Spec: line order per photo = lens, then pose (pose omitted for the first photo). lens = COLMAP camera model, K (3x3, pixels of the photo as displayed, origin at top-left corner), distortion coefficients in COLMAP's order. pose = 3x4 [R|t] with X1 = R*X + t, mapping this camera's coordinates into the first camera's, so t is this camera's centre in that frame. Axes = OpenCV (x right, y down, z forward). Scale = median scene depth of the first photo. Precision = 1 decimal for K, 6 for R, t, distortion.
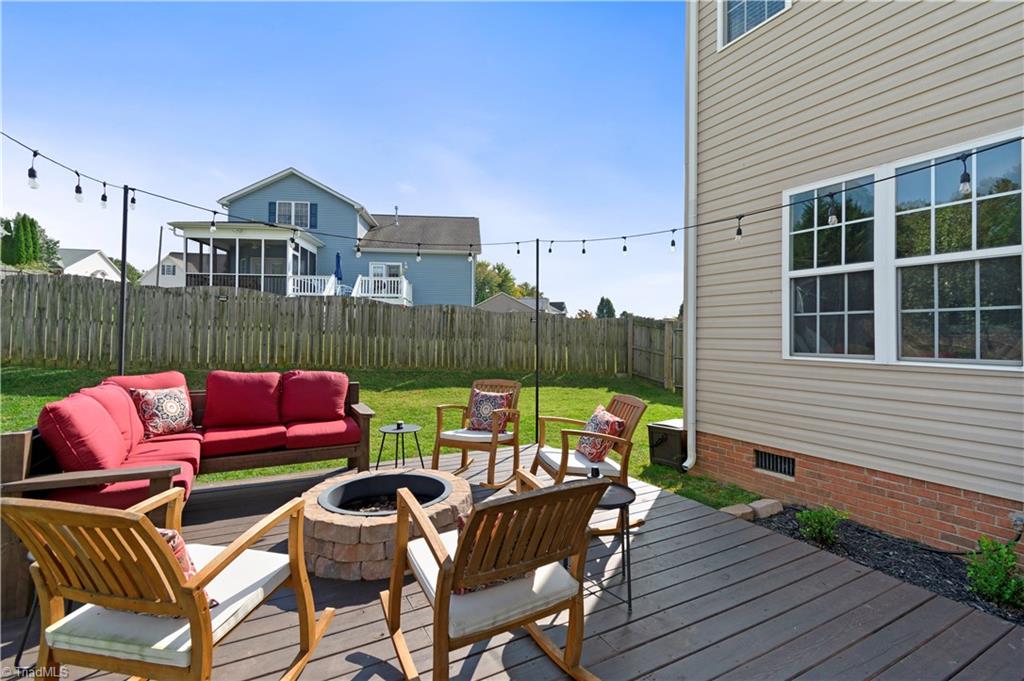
lens RADIAL K [[469.3, 0, 510.7], [0, 469.3, 326.5], [0, 0, 1]] dist [0.009499, -0.003833]
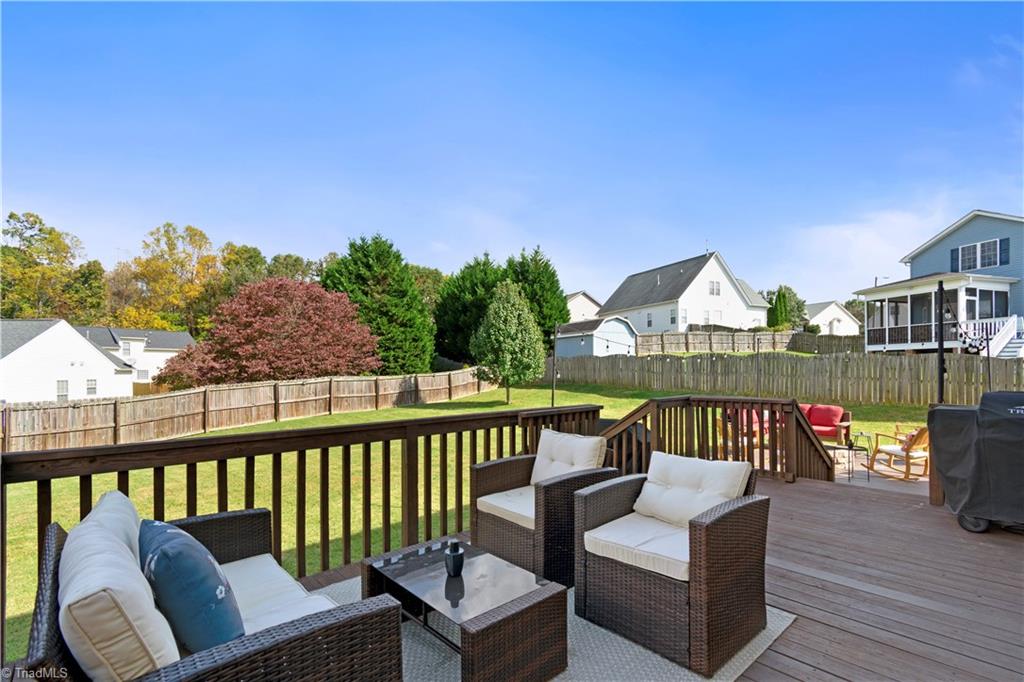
lens RADIAL K [[469.3, 0, 528.6], [0, 469.3, 379.9], [0, 0, 1]] dist [0.009499, -0.003833]
pose [[0.253874, 0.013719, -0.967140, 0.330050], [0.025955, 0.999443, 0.020991, -0.026525], [0.966889, -0.030432, 0.253377, -0.226540]]
